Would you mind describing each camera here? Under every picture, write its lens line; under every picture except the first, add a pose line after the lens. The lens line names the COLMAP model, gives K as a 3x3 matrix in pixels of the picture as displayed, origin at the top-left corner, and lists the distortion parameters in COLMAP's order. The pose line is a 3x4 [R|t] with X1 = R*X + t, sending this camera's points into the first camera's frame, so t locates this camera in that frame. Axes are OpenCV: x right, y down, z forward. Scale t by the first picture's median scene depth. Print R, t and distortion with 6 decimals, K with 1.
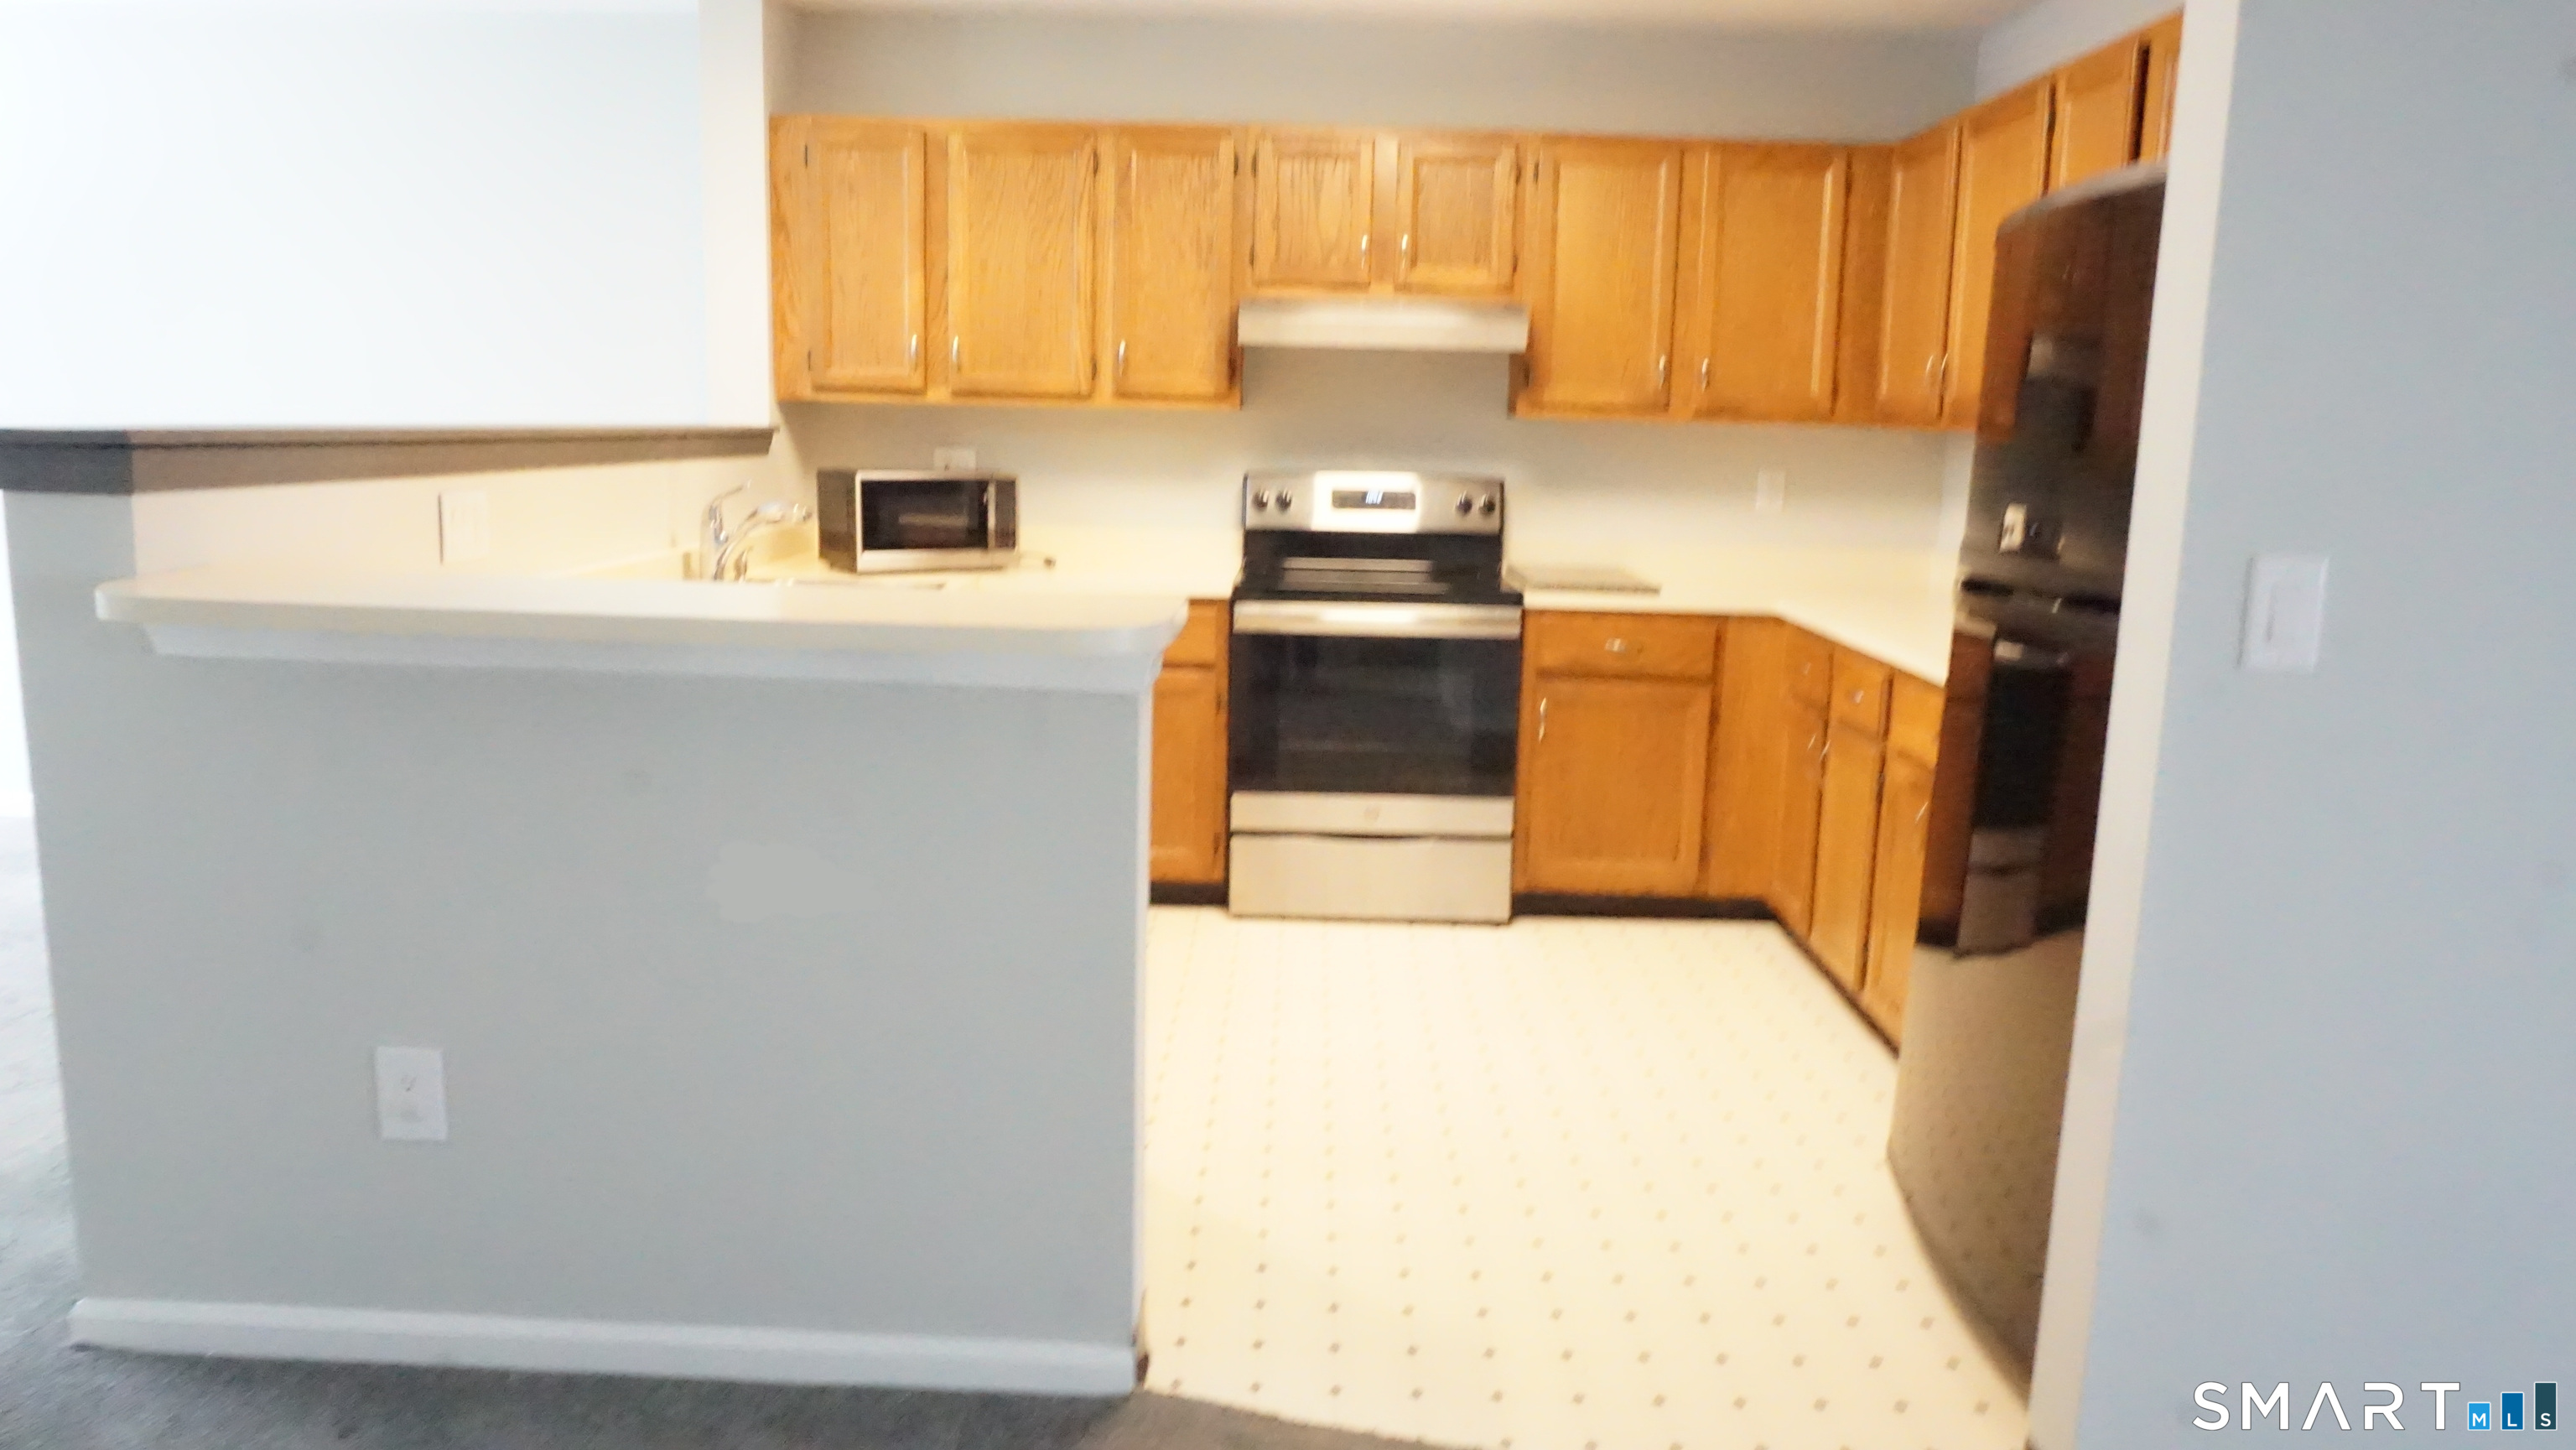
lens RADIAL K [[1721.9, 0, 1306.6], [0, 1721.9, 709.5], [0, 0, 1]] dist [-0.027908, 0.005843]
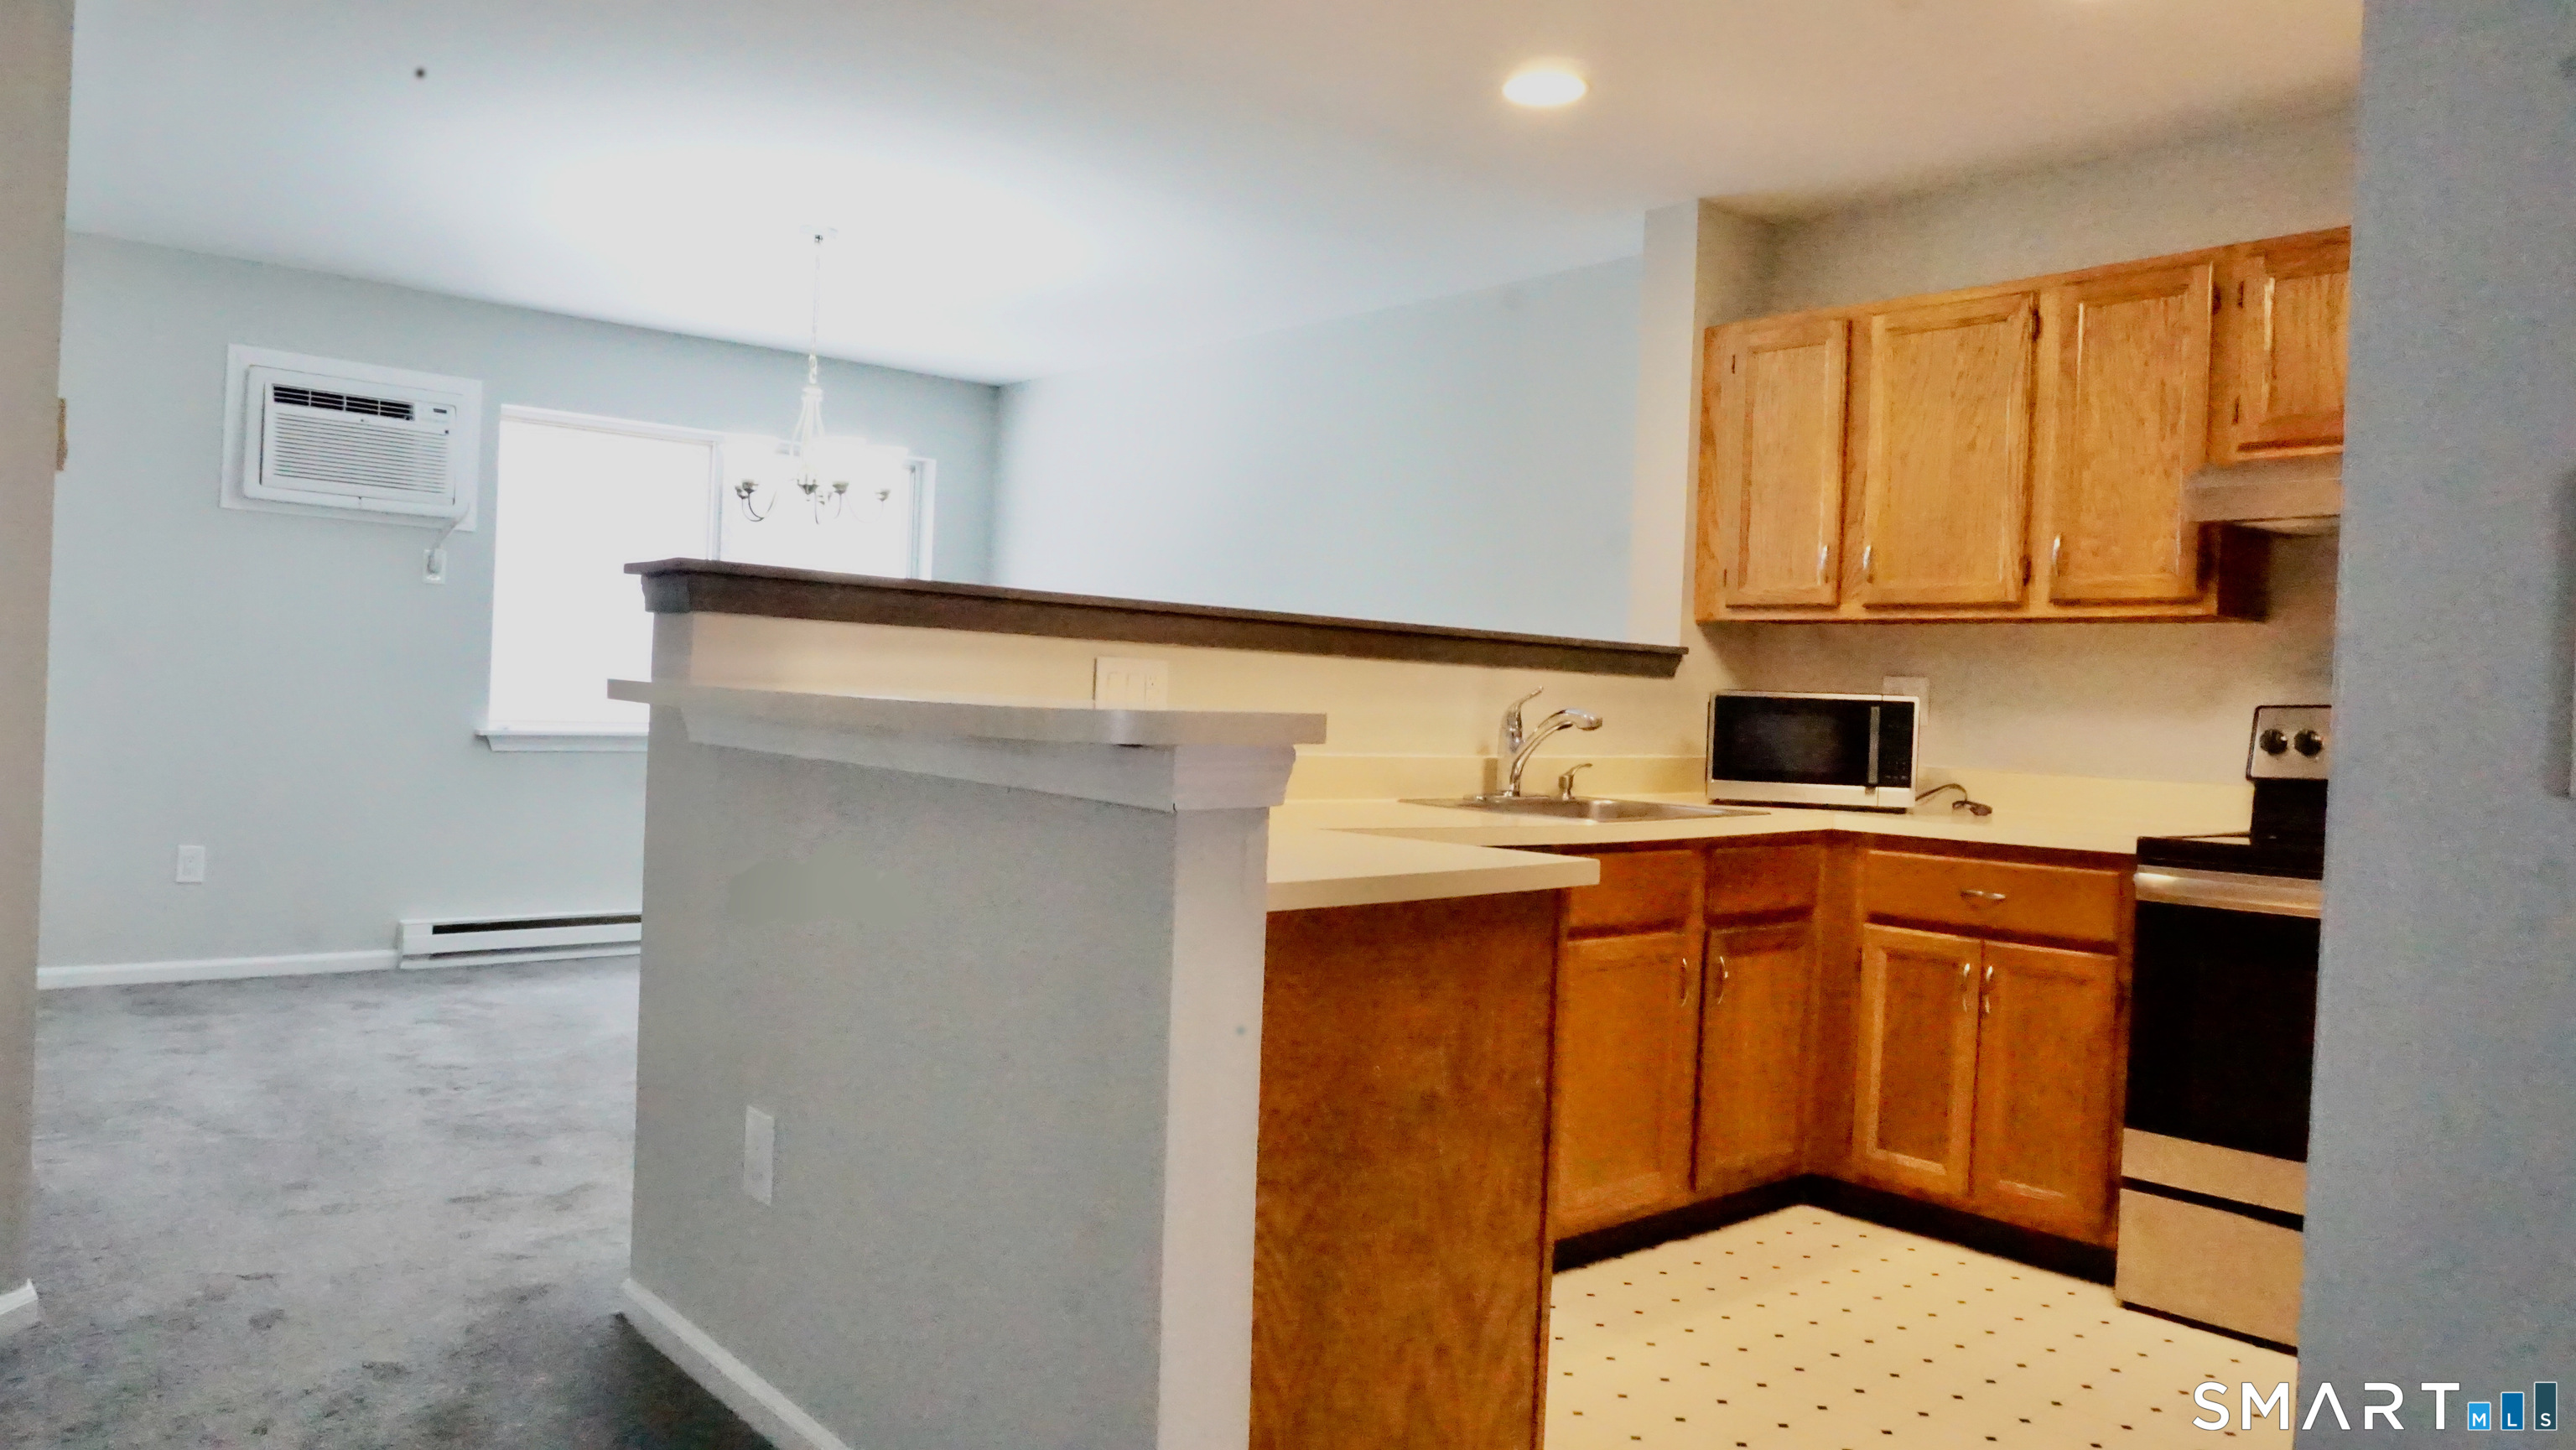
lens RADIAL K [[1721.9, 0, 1259.8], [0, 1721.9, 733.9], [0, 0, 1]] dist [-0.027908, 0.005843]
pose [[0.654188, 0.019076, -0.756092, 0.254953], [-0.142866, 0.984802, -0.098764, 0.008595], [0.742717, 0.172630, 0.646971, 0.225253]]
